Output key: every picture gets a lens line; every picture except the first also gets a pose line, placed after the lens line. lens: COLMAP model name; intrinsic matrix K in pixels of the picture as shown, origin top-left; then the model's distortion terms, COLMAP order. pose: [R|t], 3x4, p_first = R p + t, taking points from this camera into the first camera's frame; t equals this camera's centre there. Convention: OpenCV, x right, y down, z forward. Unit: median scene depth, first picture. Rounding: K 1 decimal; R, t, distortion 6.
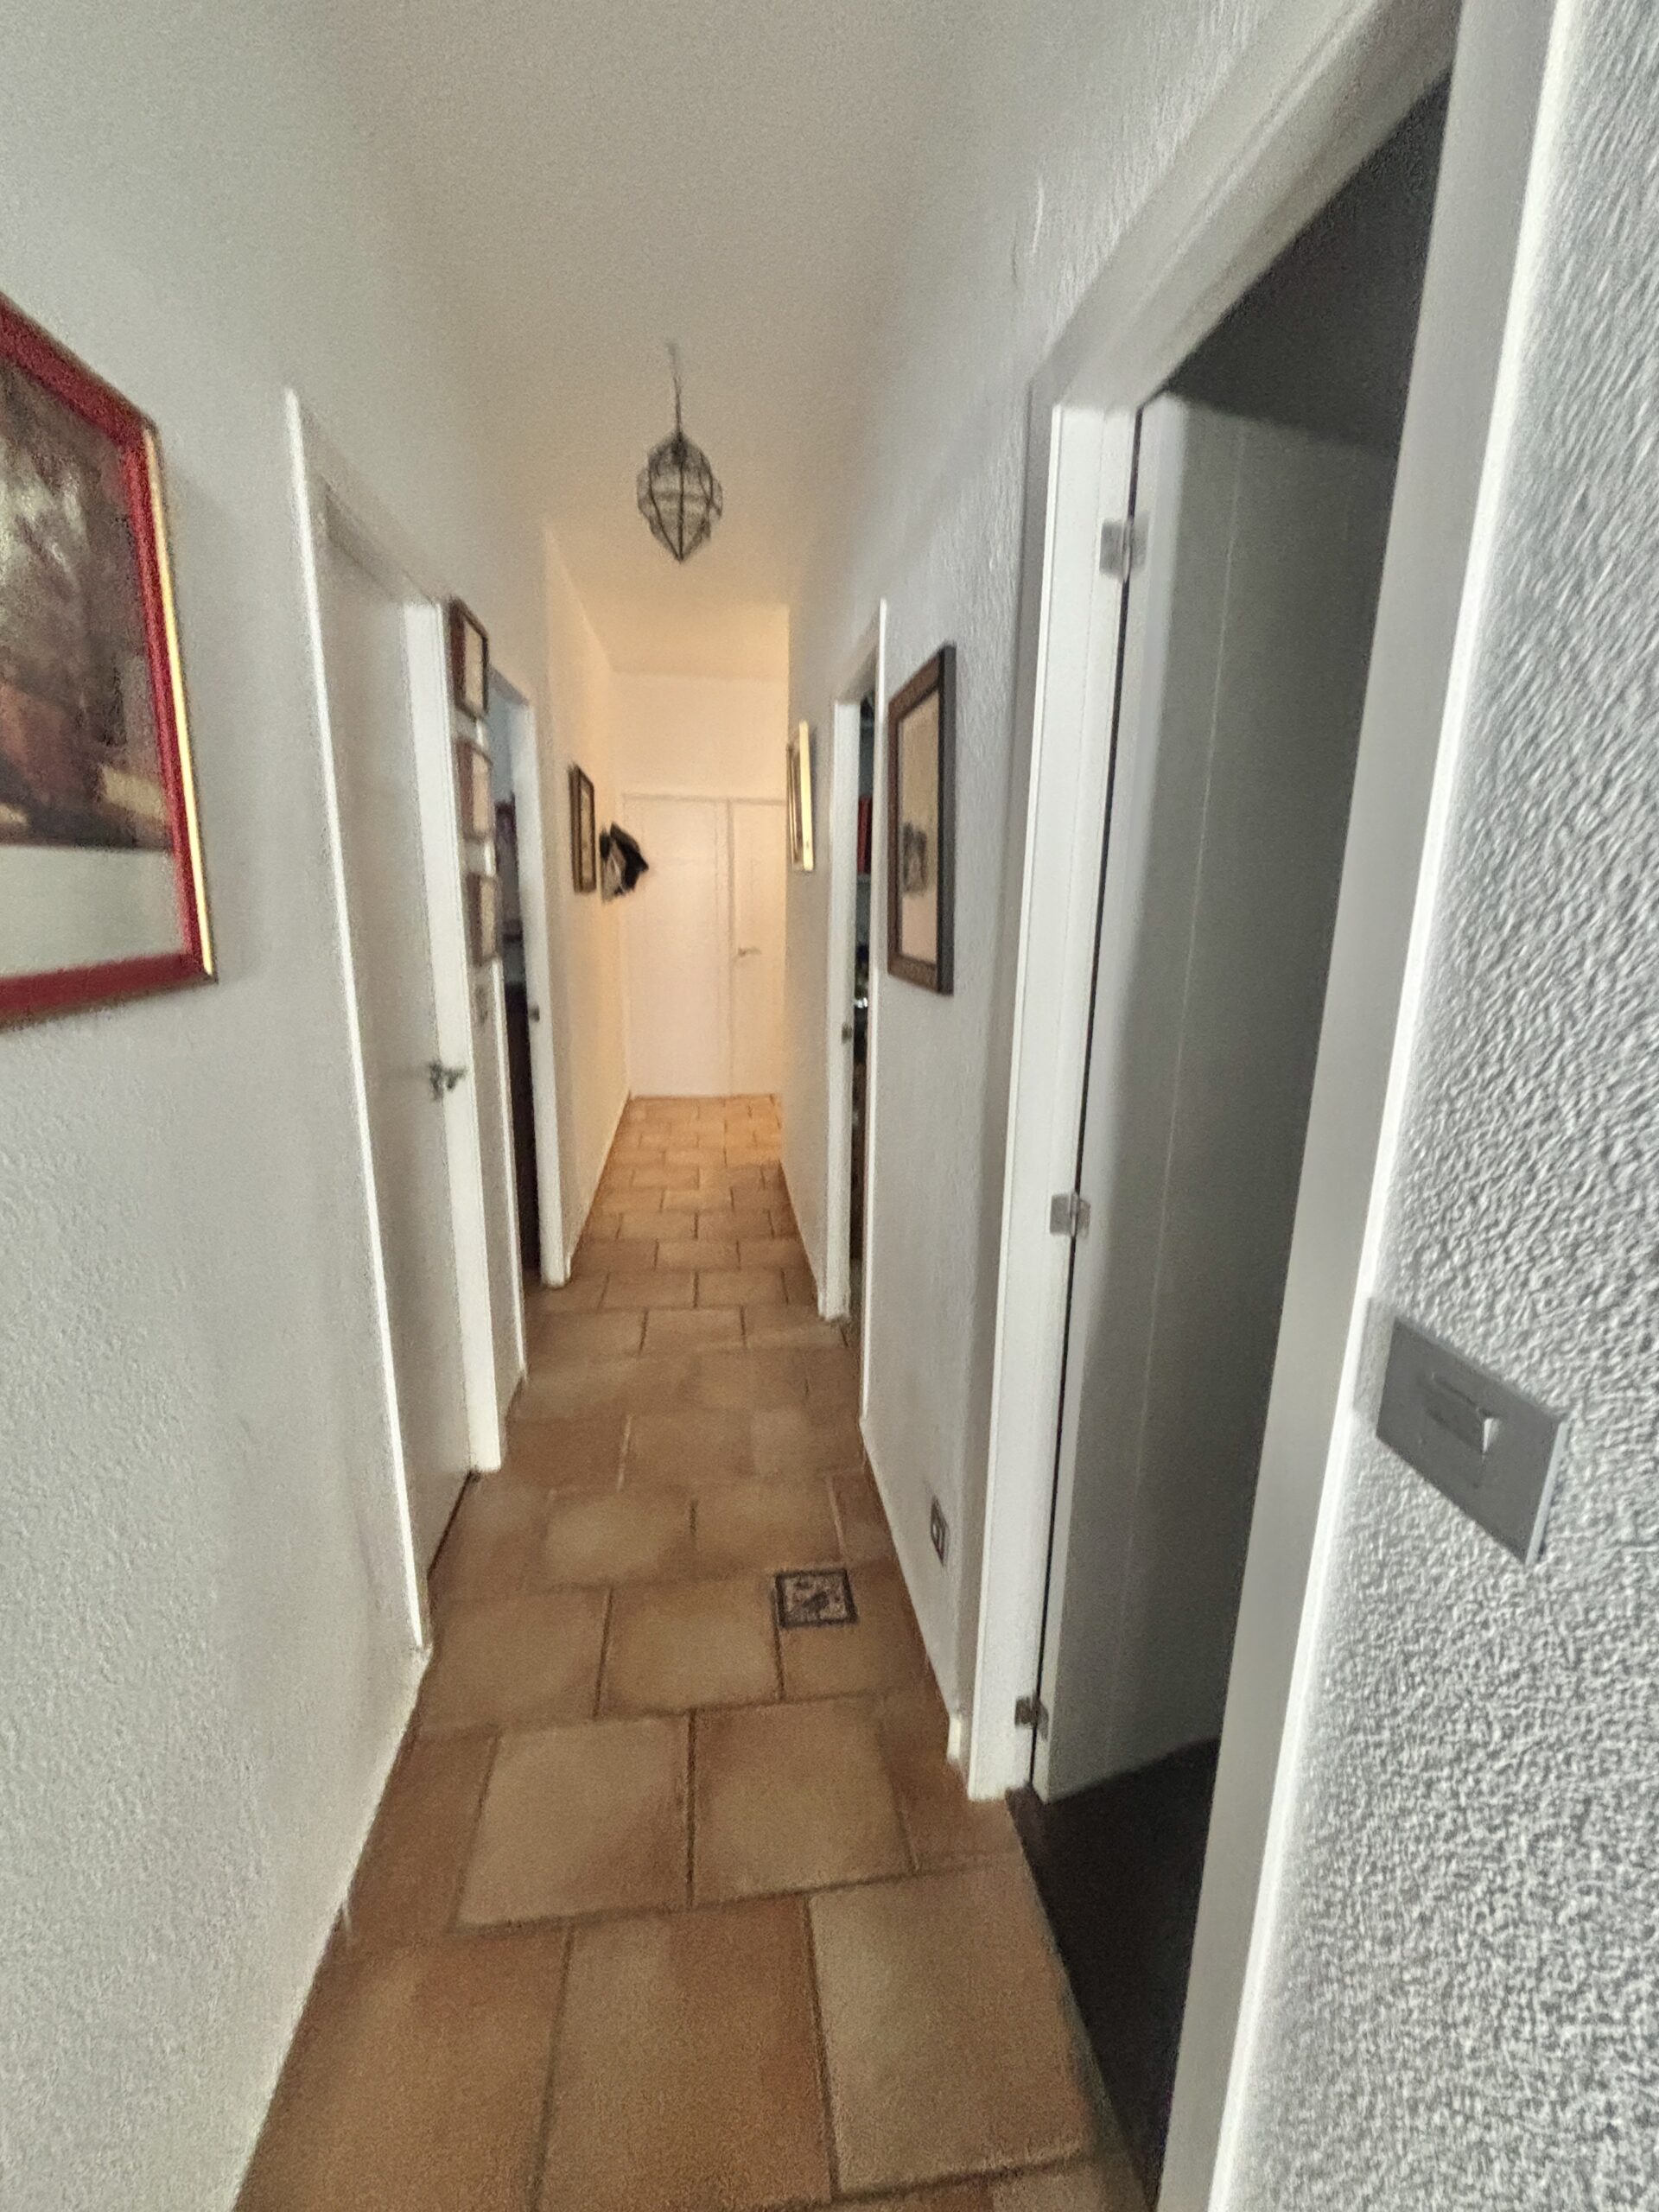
lens RADIAL K [[896.1, 0, 826.4], [0, 896.1, 1088.9], [0, 0, 1]] dist [0.001712, 0.000007]
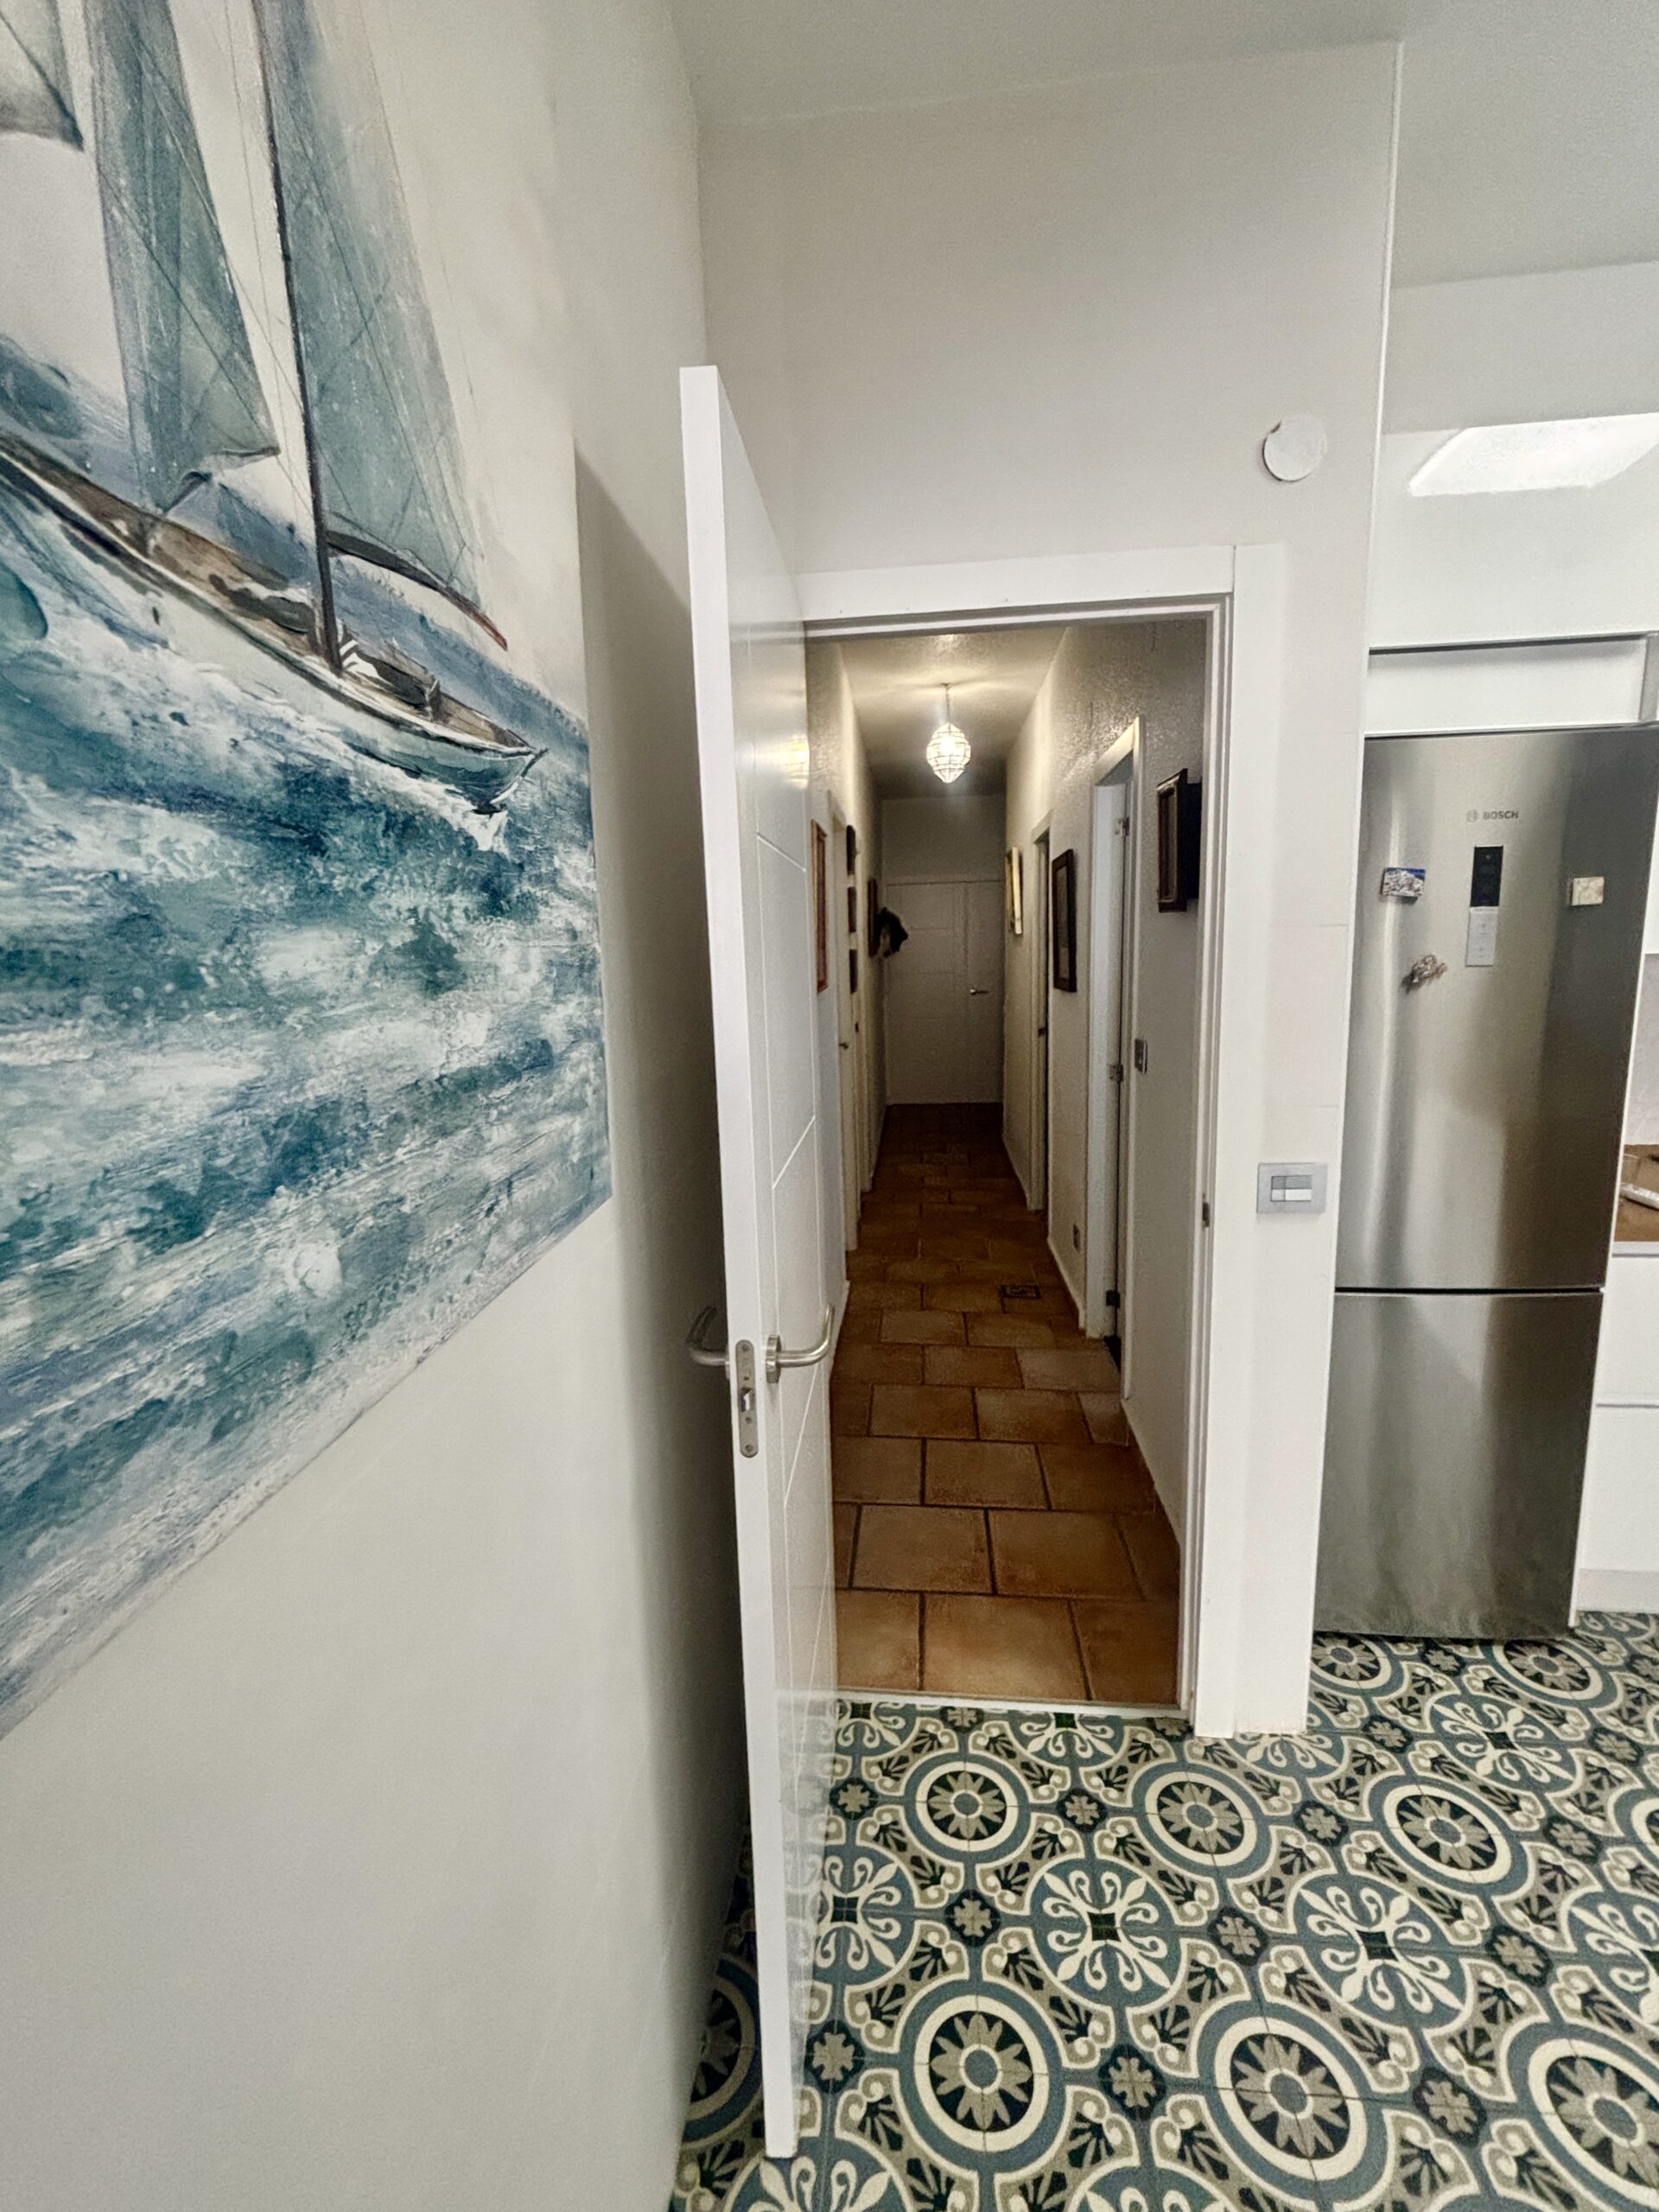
lens RADIAL K [[896.1, 0, 838.7], [0, 896.1, 1100.4], [0, 0, 1]] dist [0.001712, 0.000007]
pose [[0.973951, -0.008035, -0.226618, 0.052579], [-0.003389, 0.998745, -0.049973, 0.246019], [0.226735, 0.049439, 0.972701, -1.158825]]
